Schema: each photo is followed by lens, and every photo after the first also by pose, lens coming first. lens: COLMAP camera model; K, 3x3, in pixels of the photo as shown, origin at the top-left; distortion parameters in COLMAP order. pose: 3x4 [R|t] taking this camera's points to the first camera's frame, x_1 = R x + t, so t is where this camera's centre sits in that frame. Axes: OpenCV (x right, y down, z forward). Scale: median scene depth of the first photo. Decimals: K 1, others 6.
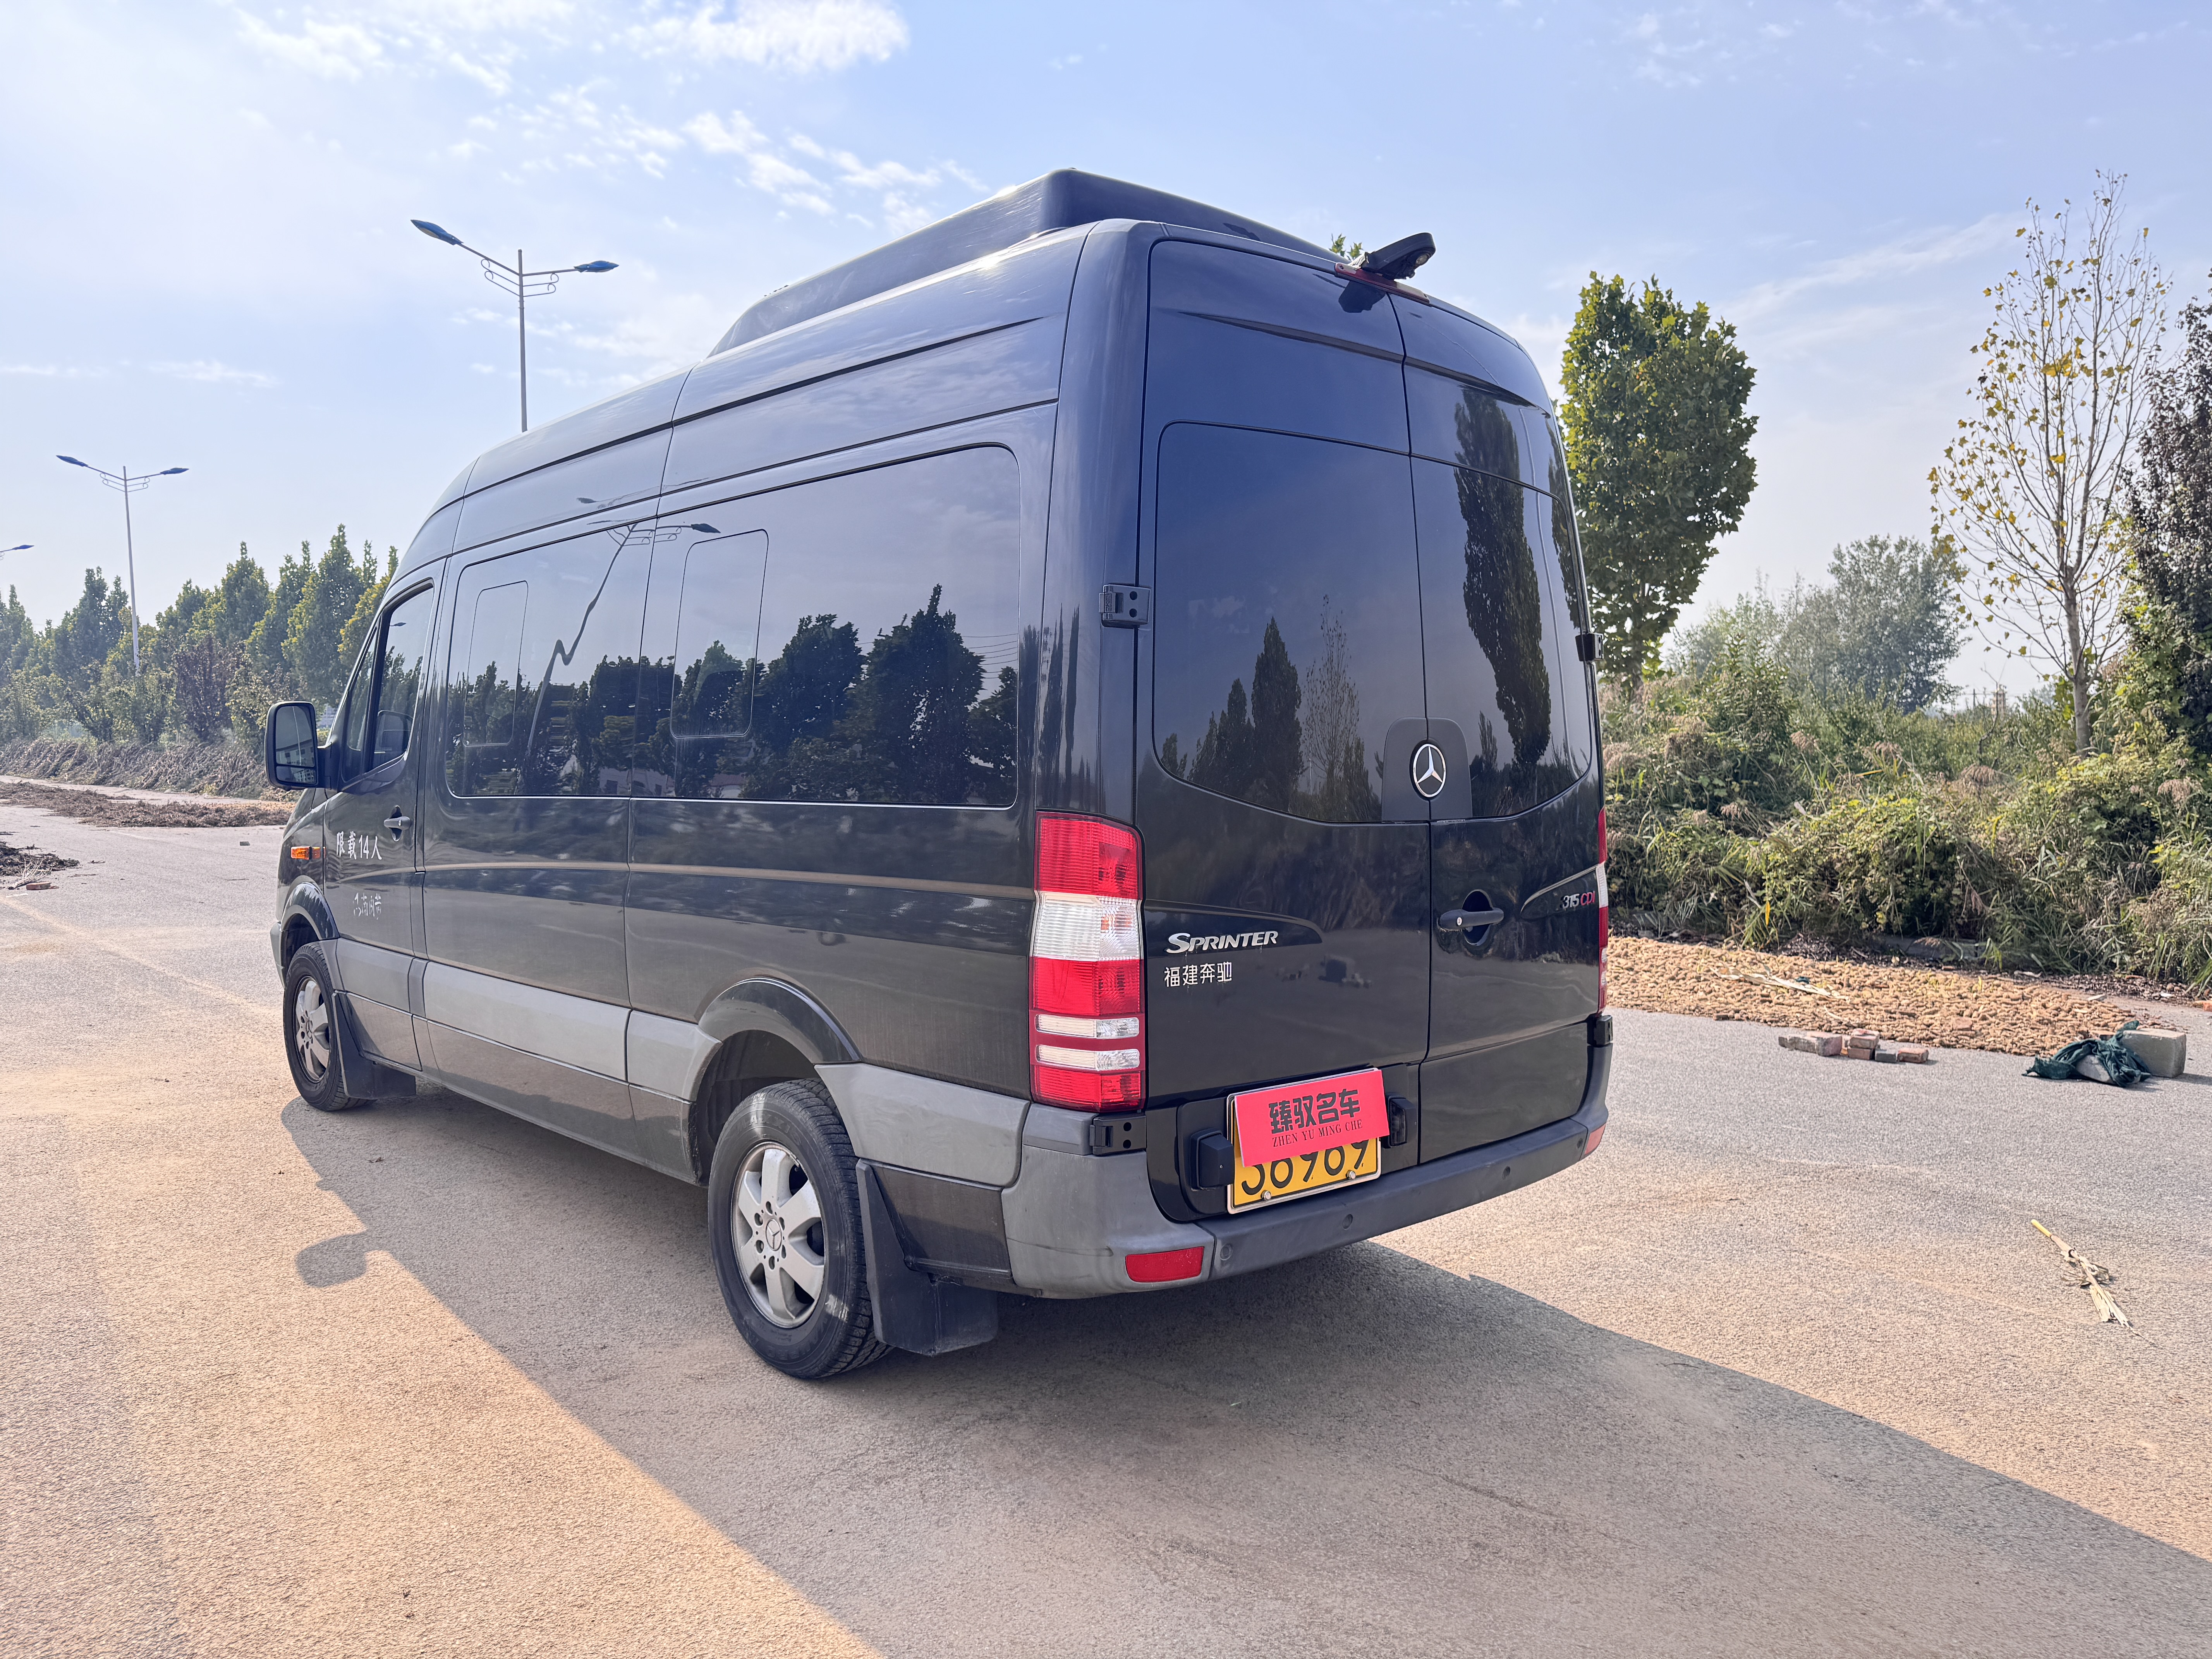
lens RADIAL K [[1549.4, 0, 1111.4], [0, 1549.4, 810.4], [0, 0, 1]] dist [0.090562, -0.152161]
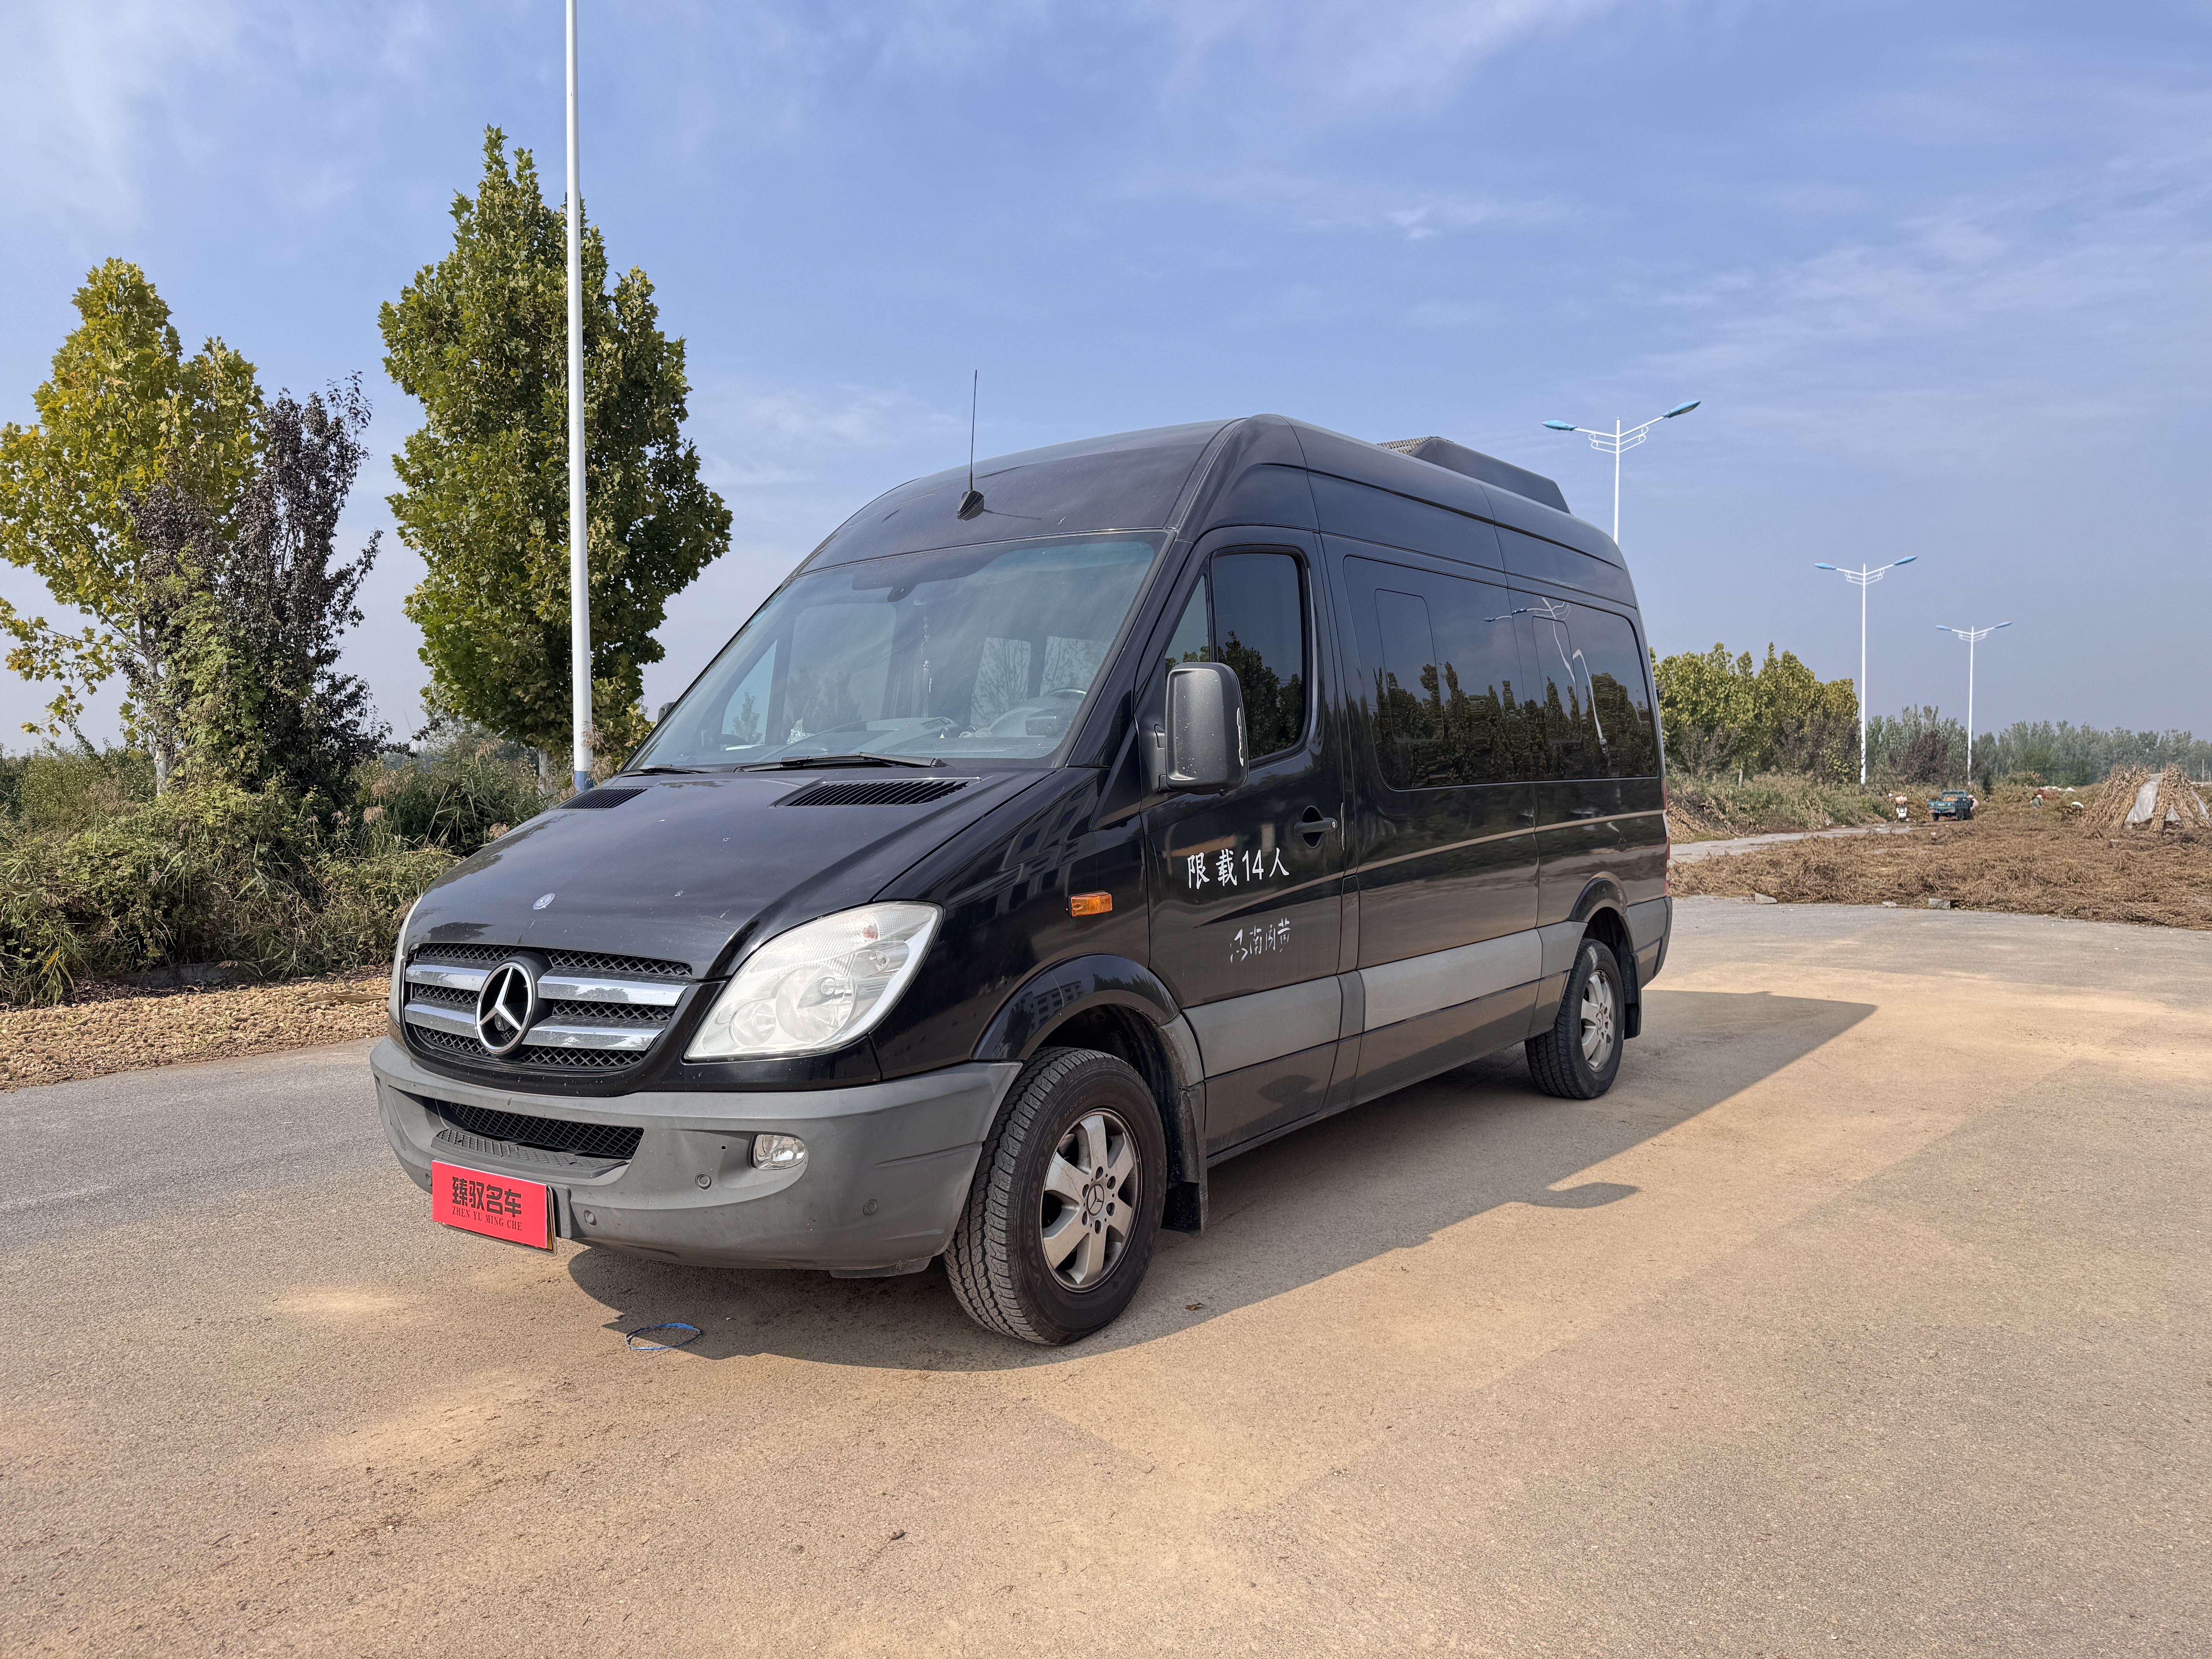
lens RADIAL K [[1552.1, 0, 1106.0], [0, 1552.1, 829.5], [0, 0, 1]] dist [0.024391, -0.044591]
pose [[-0.198363, -0.020432, 0.979916, -1.700078], [0.048324, 0.998363, 0.030599, -0.027998], [-0.978937, 0.053423, -0.197051, 1.735313]]
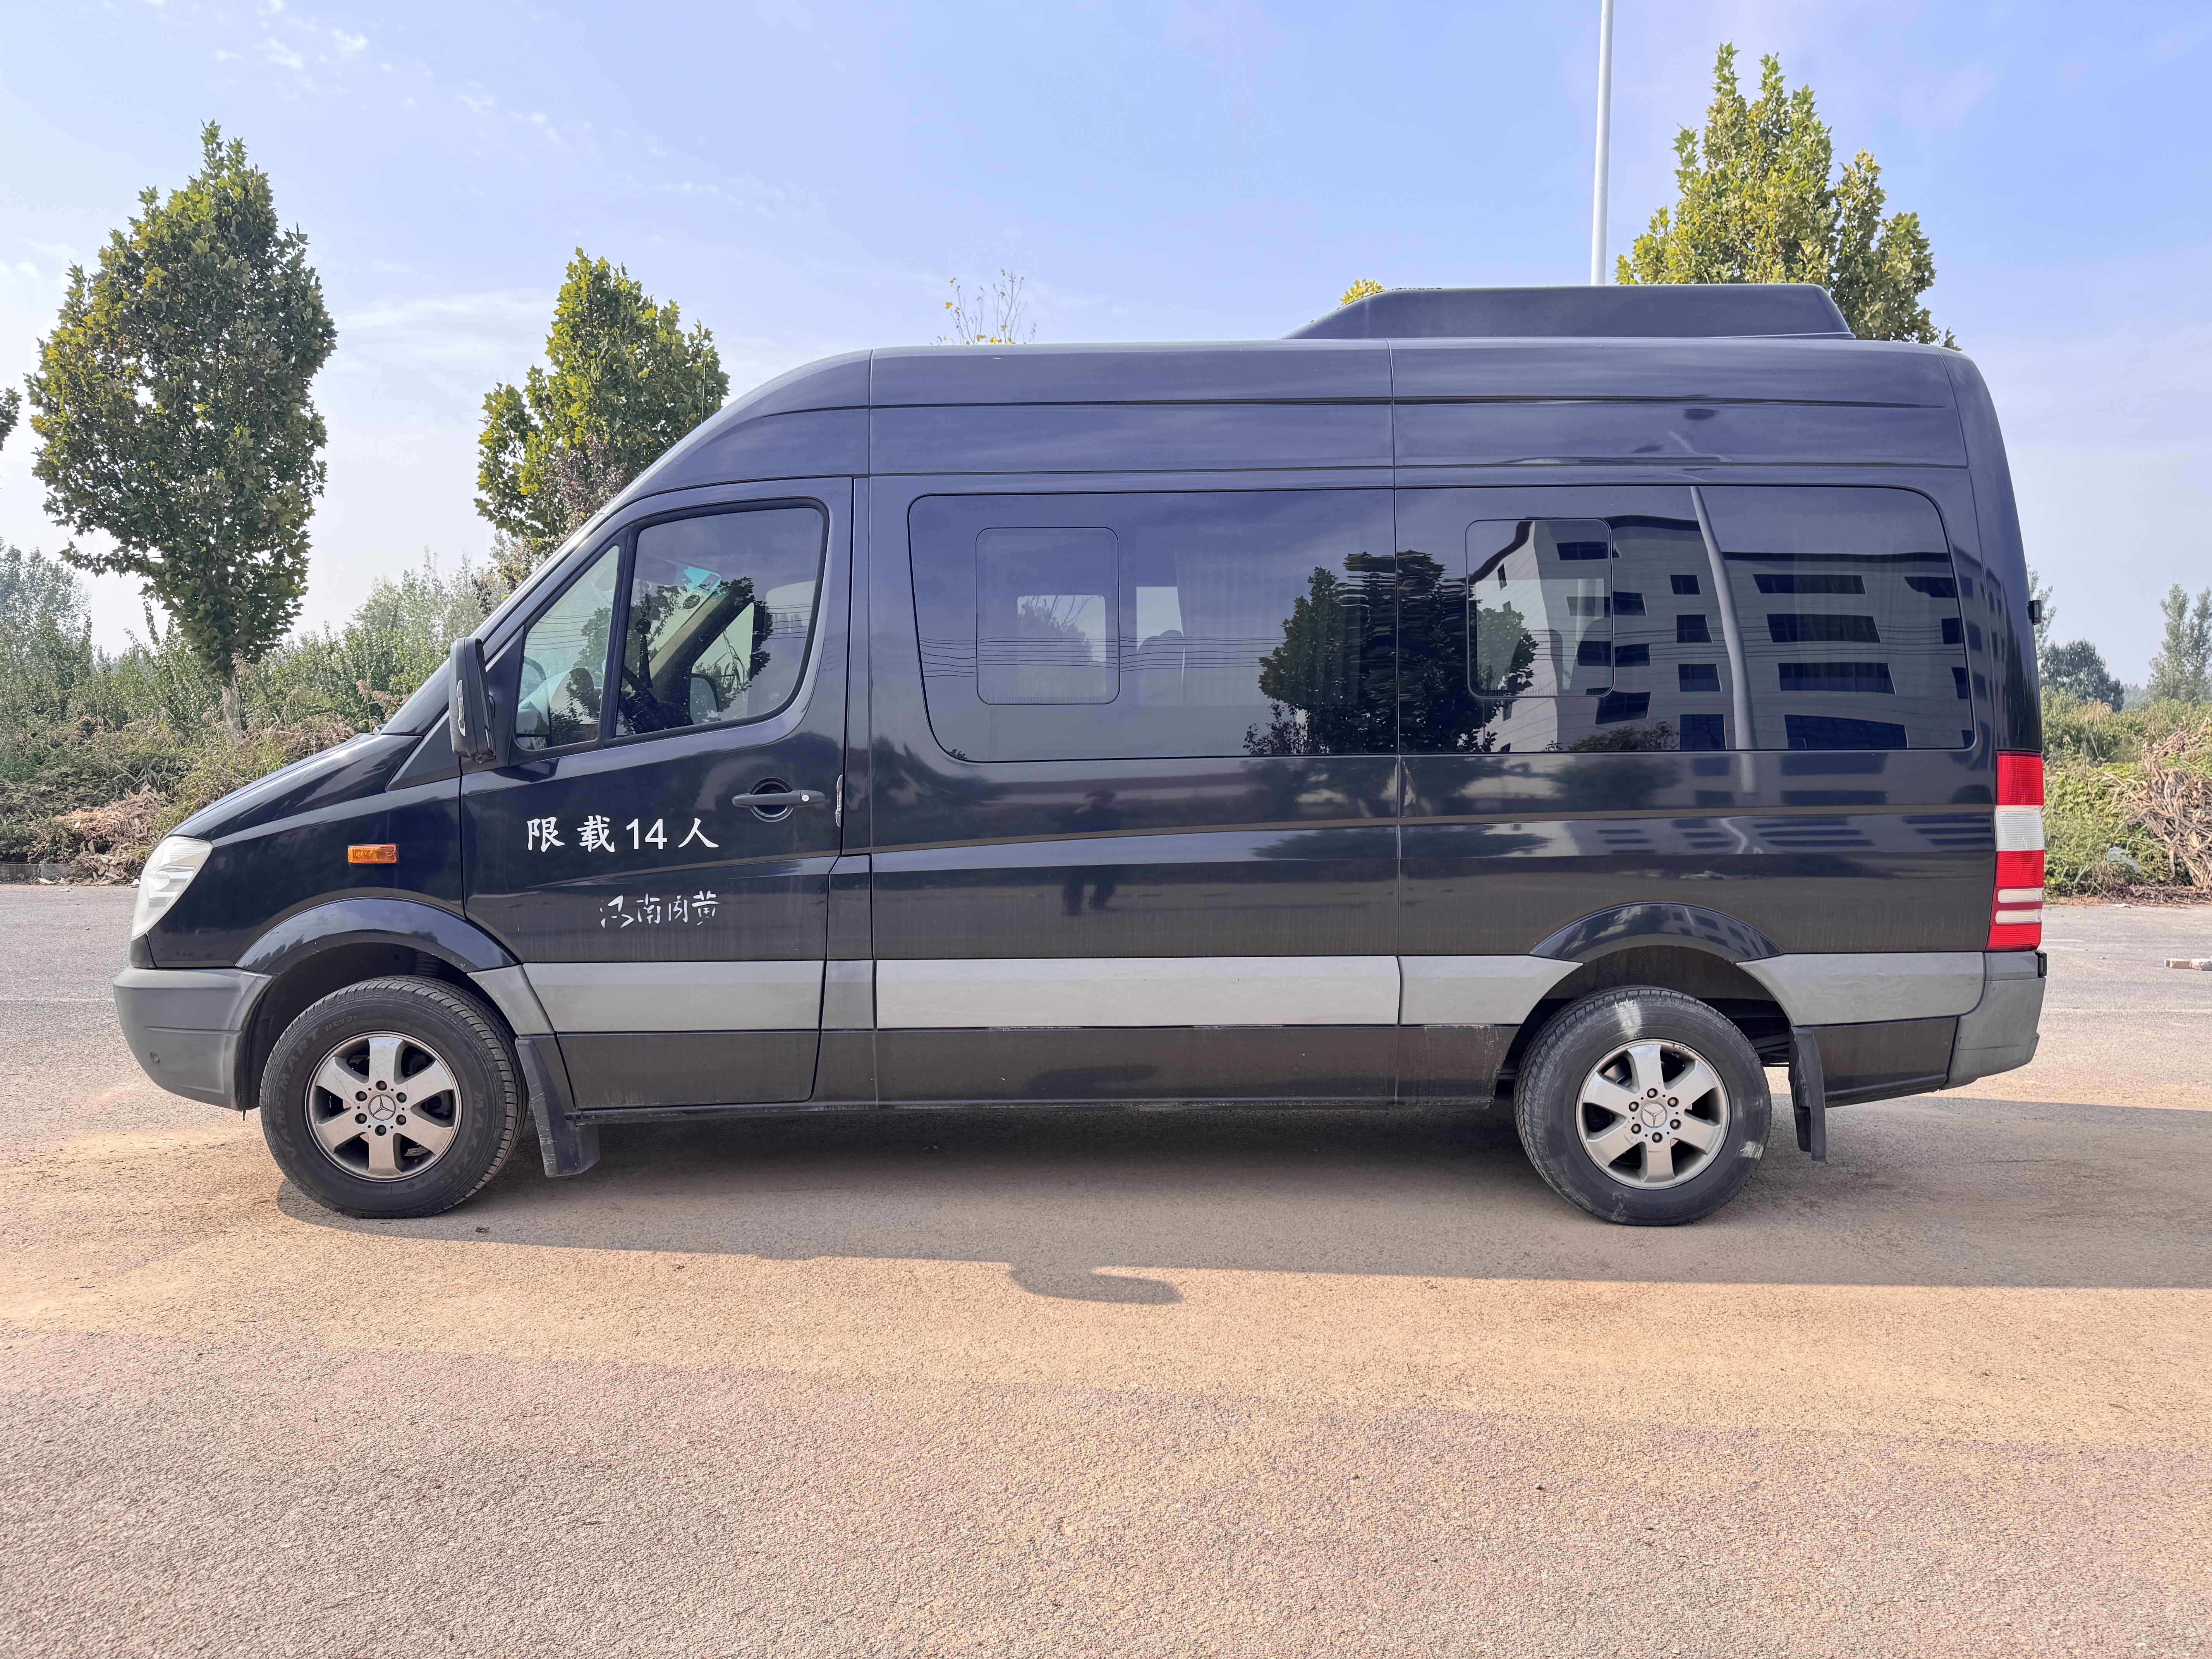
lens RADIAL K [[1530.5, 0, 1106.0], [0, 1530.5, 829.5], [0, 0, 1]] dist [0.029551, -0.001543]
pose [[0.663709, -0.044754, 0.746651, -1.258207], [0.024698, 0.998975, 0.037924, -0.001539], [-0.747583, -0.006730, 0.664134, 0.493371]]
